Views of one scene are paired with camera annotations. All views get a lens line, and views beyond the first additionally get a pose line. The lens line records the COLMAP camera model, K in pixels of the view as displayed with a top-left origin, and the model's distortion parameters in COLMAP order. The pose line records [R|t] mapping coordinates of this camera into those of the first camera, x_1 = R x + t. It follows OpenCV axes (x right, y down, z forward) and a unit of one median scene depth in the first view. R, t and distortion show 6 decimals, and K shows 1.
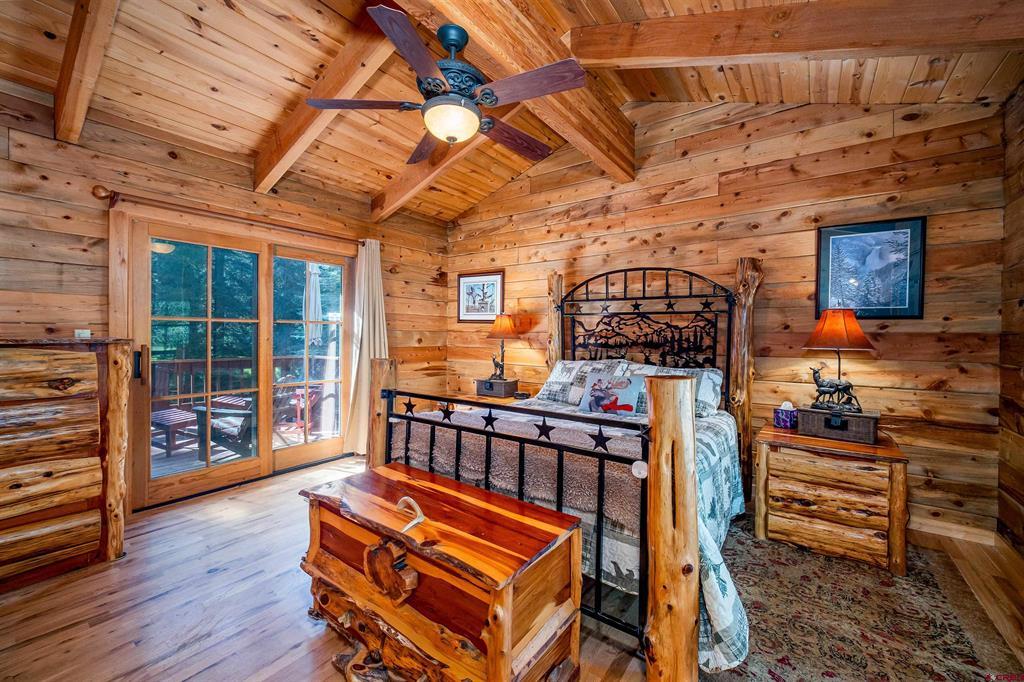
lens RADIAL K [[398.0, 0, 503.8], [0, 398.0, 336.5], [0, 0, 1]] dist [-0.002501, -0.000196]
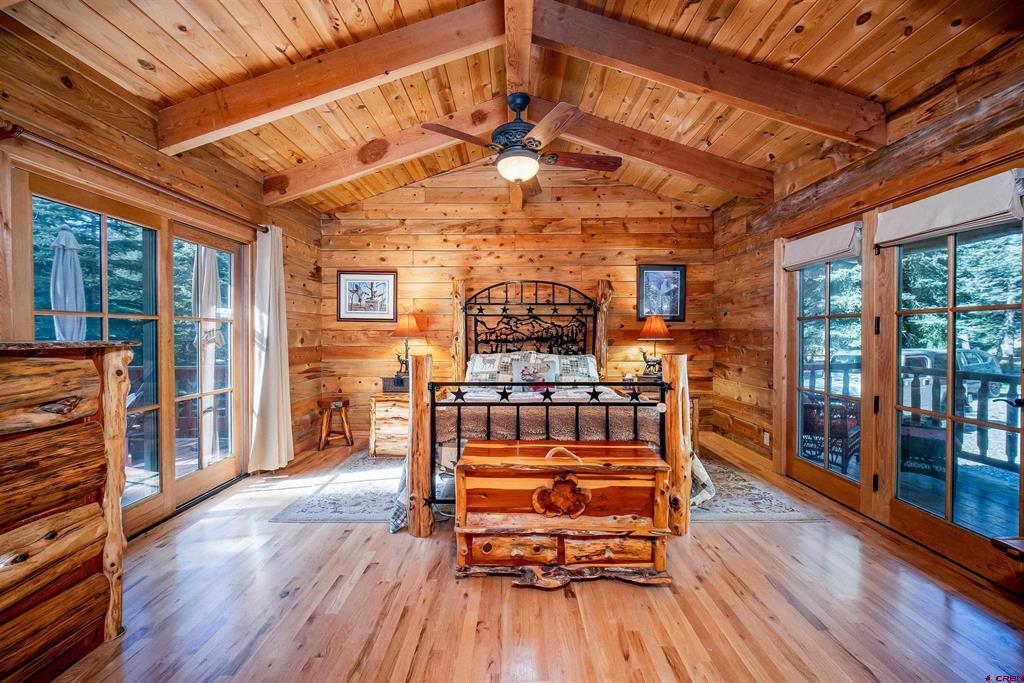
lens RADIAL K [[398.0, 0, 503.8], [0, 398.0, 337.0], [0, 0, 1]] dist [-0.002501, -0.000196]
pose [[0.823842, -0.014629, 0.566631, -0.485762], [0.011838, 0.999893, 0.008603, 0.000188], [-0.566696, -0.000380, 0.823927, -0.018973]]
